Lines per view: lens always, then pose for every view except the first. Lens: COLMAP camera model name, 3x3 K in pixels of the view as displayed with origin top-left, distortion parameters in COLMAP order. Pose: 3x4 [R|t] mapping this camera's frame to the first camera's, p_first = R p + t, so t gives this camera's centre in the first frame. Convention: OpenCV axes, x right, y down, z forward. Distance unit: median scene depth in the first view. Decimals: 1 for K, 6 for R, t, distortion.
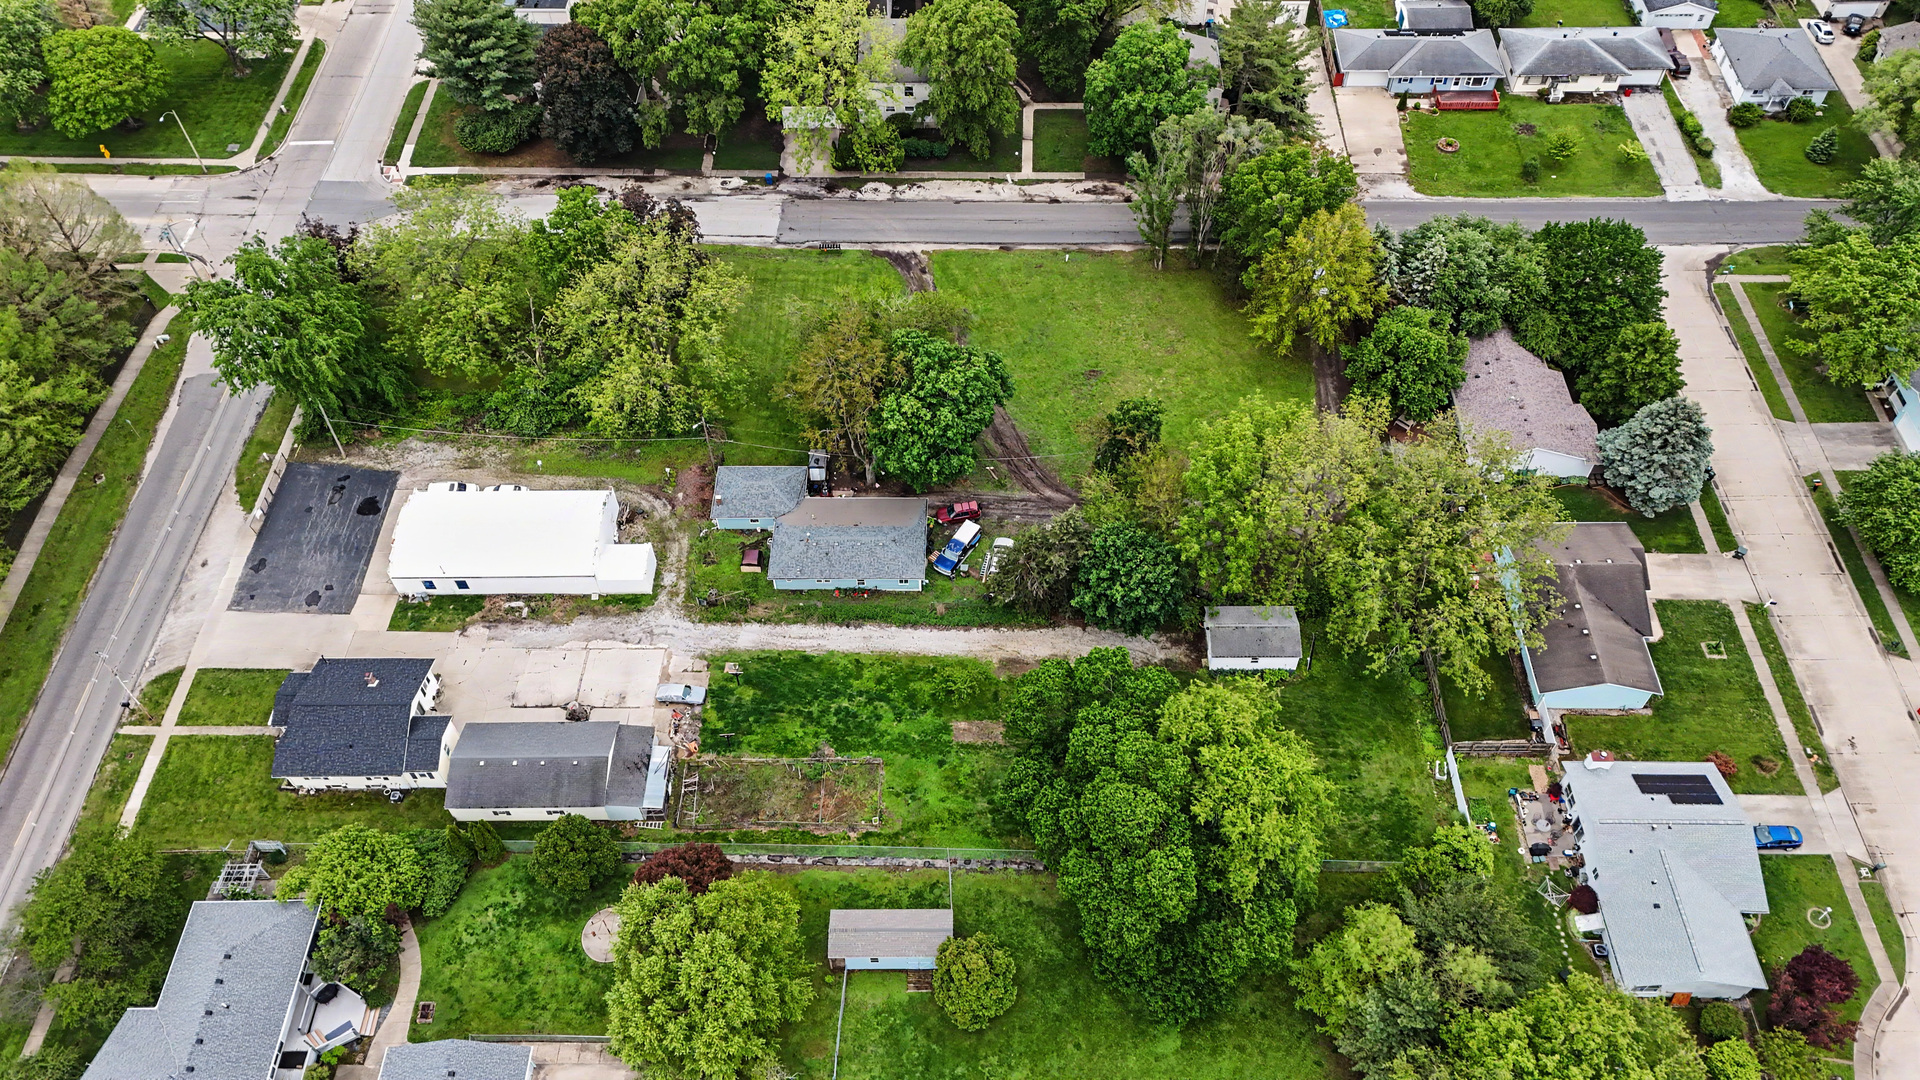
lens RADIAL K [[1405.4, 0, 959.8], [0, 1405.4, 538.3], [0, 0, 1]] dist [0.071975, -0.063952]
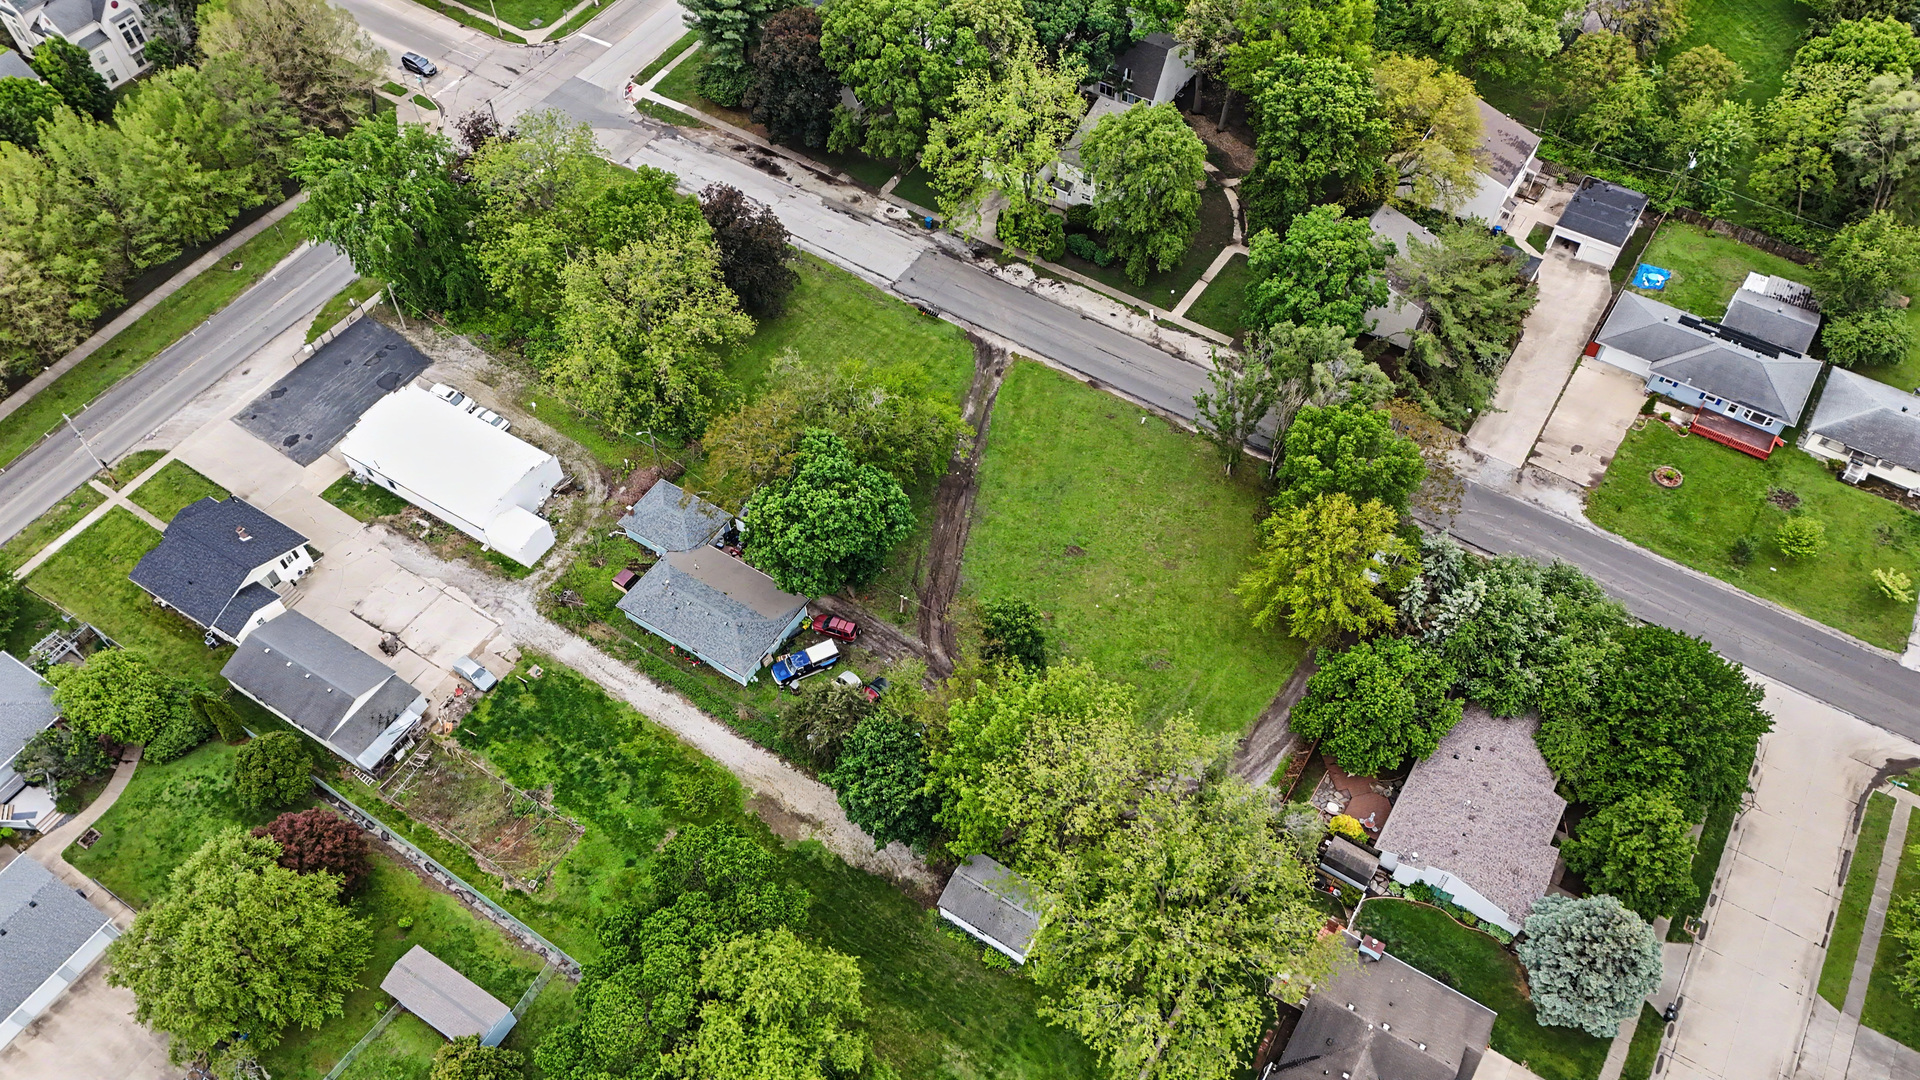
lens RADIAL K [[1405.4, 0, 959.6], [0, 1405.4, 538.2], [0, 0, 1]] dist [0.071975, -0.063952]
pose [[0.851492, 0.420129, -0.313771, 0.336290], [-0.412784, 0.906068, 0.093008, -0.192527], [0.323373, 0.050324, 0.944932, 0.134842]]
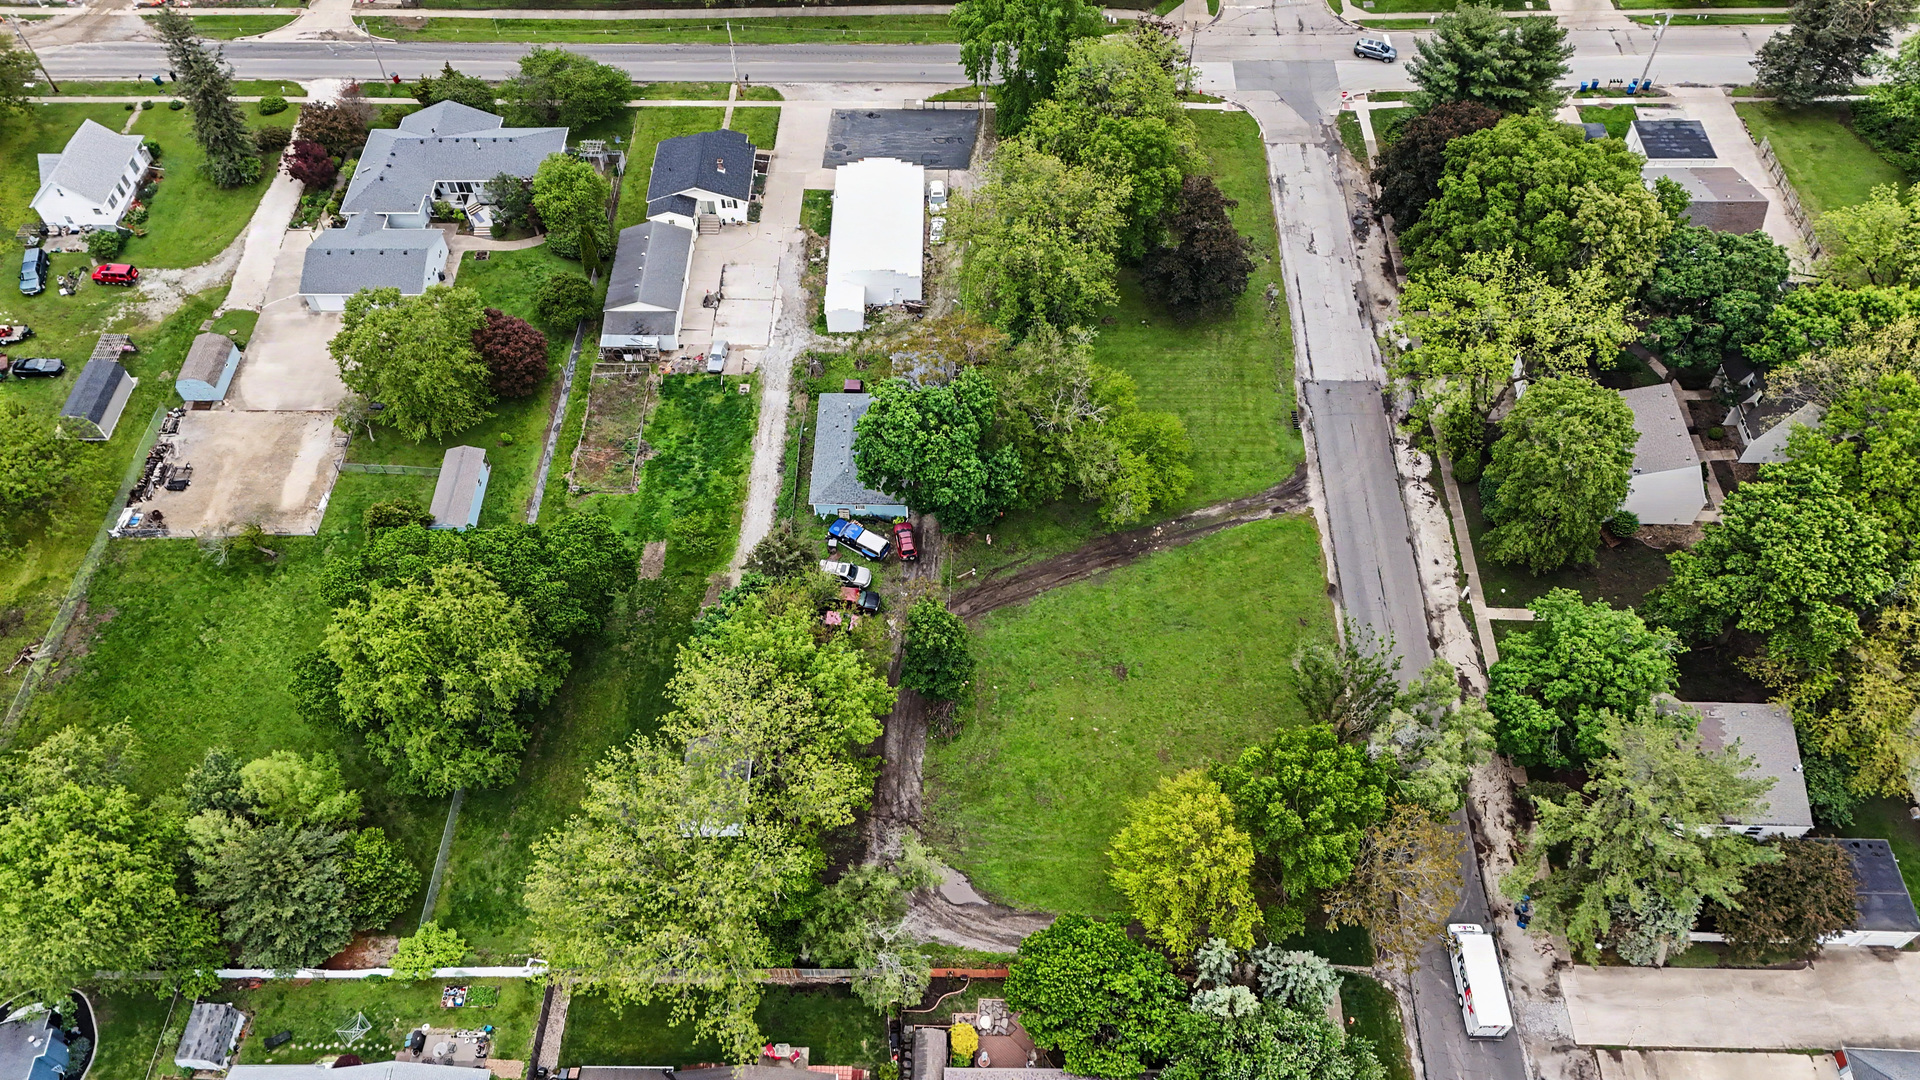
lens RADIAL K [[1405.4, 0, 955.6], [0, 1405.4, 536.2], [0, 0, 1]] dist [0.071975, -0.063952]
pose [[-0.002084, 0.804758, -0.593599, 0.575095], [-0.778204, 0.371481, 0.506360, -0.539283], [0.628008, 0.462996, 0.625492, 0.401296]]
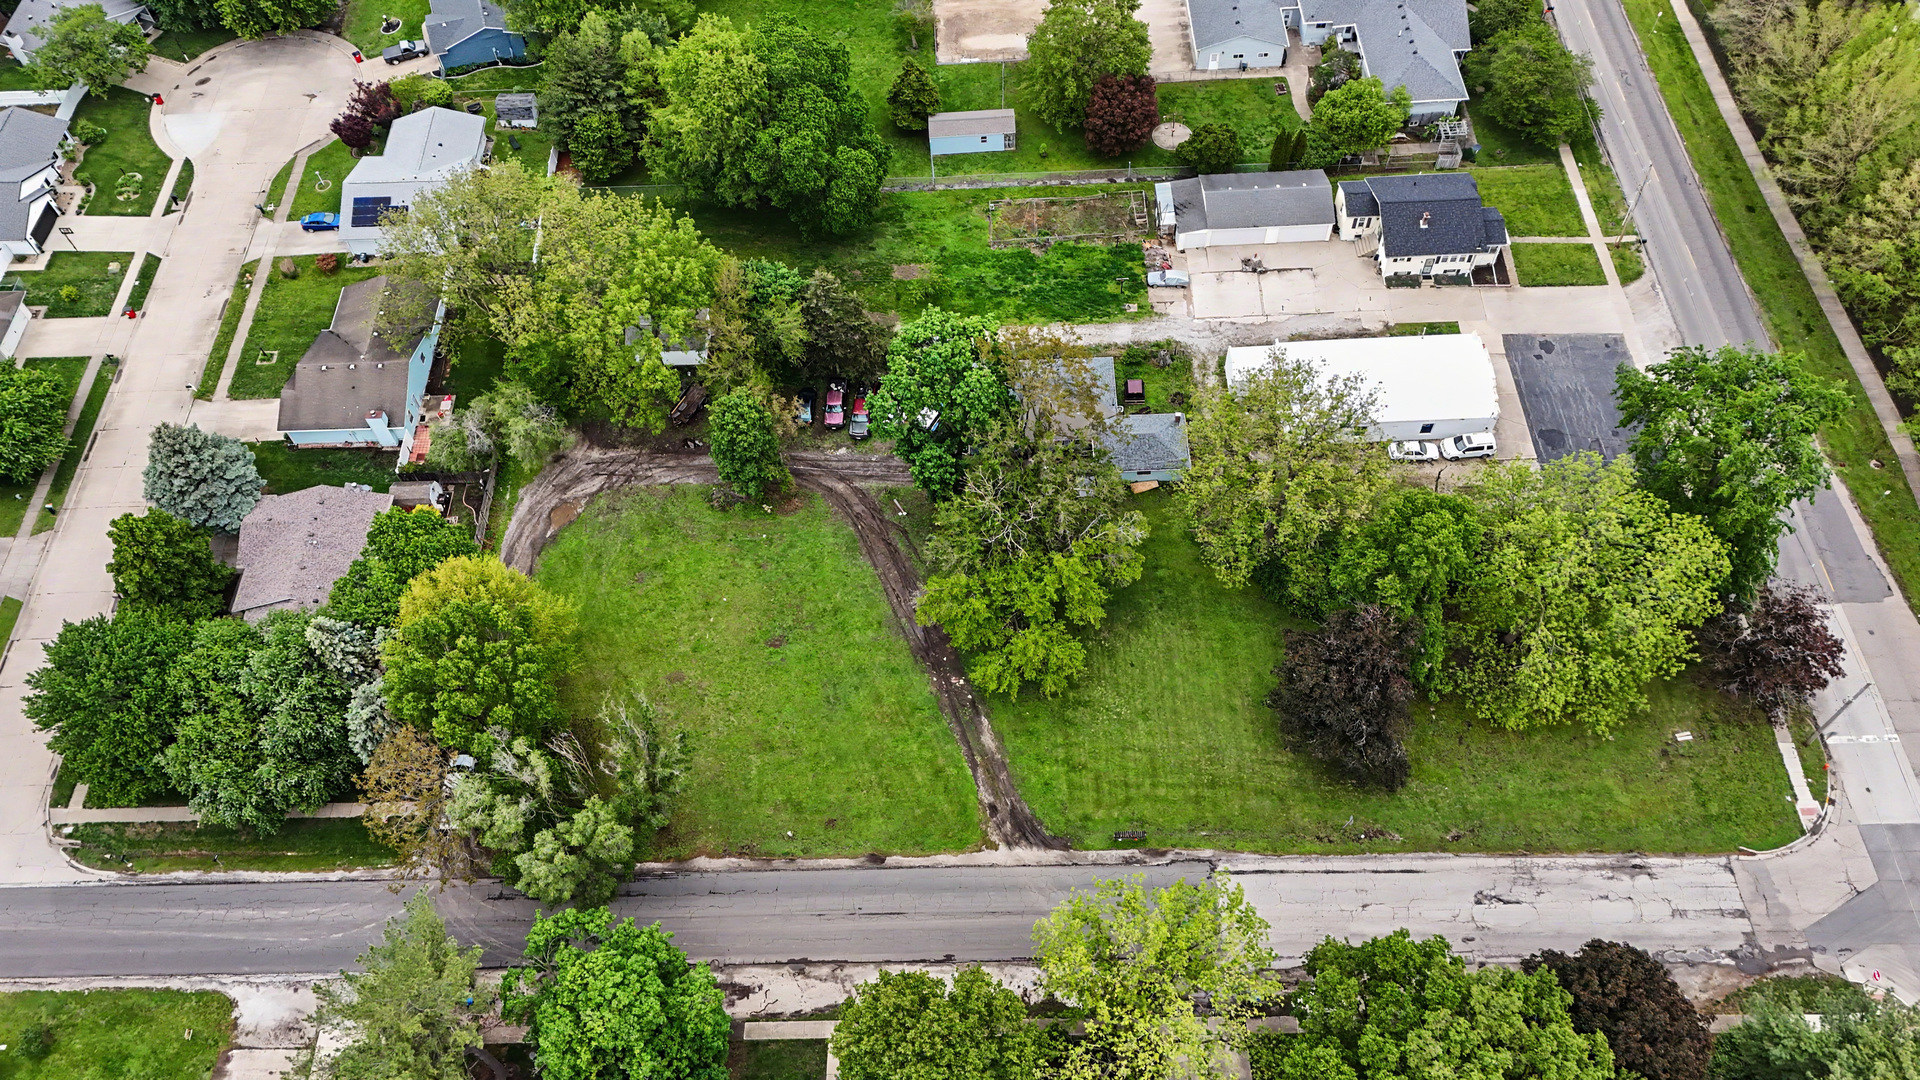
lens RADIAL K [[1405.4, 0, 953.1], [0, 1405.4, 536.7], [0, 0, 1]] dist [0.071975, -0.063952]
pose [[-0.998369, 0.050454, 0.026733, -0.036817], [0.009761, -0.310489, 0.950527, -0.954938], [0.056258, 0.949237, 0.309490, 0.748110]]
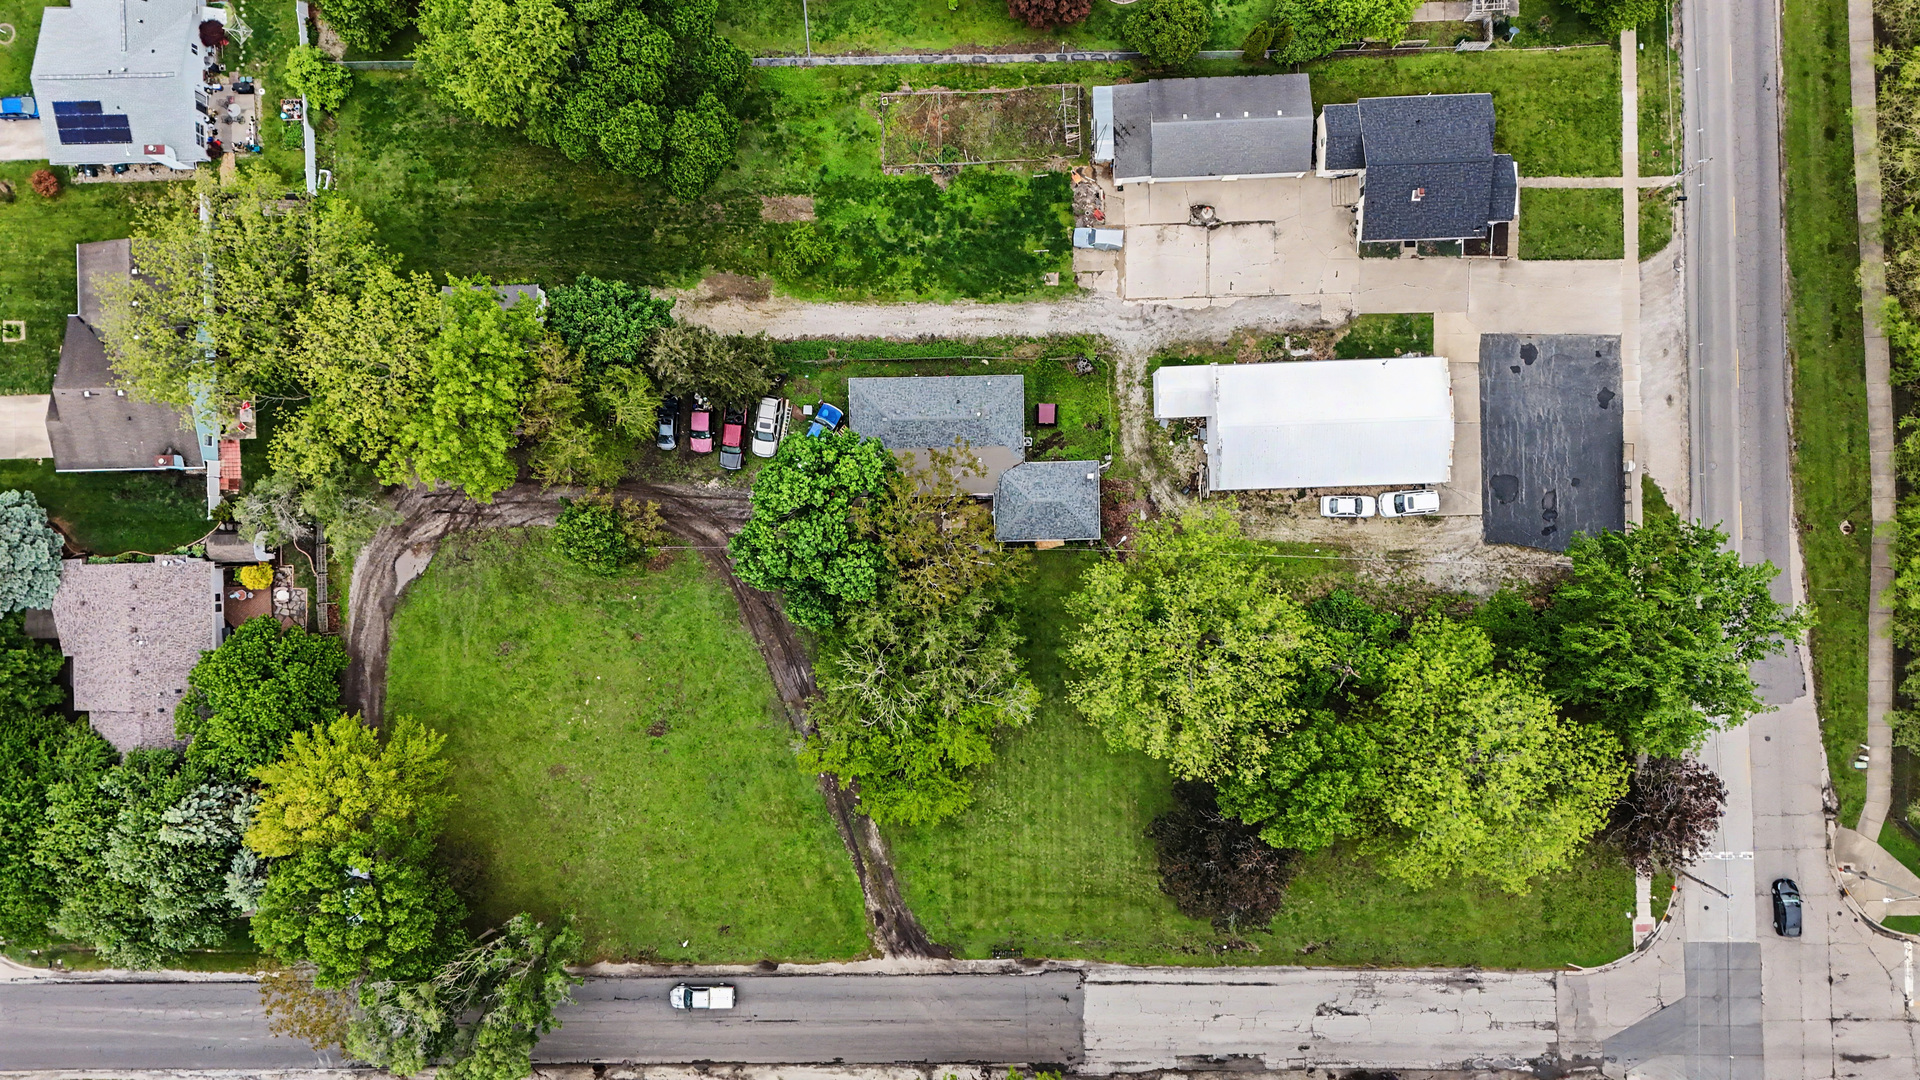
lens RADIAL K [[1405.4, 0, 955.2], [0, 1405.4, 541.4], [0, 0, 1]] dist [0.071975, -0.063952]
pose [[-0.999014, 0.033941, 0.028602, -0.108919], [-0.008922, -0.784801, 0.619684, -0.575533], [0.043479, 0.618818, 0.784330, 0.337163]]
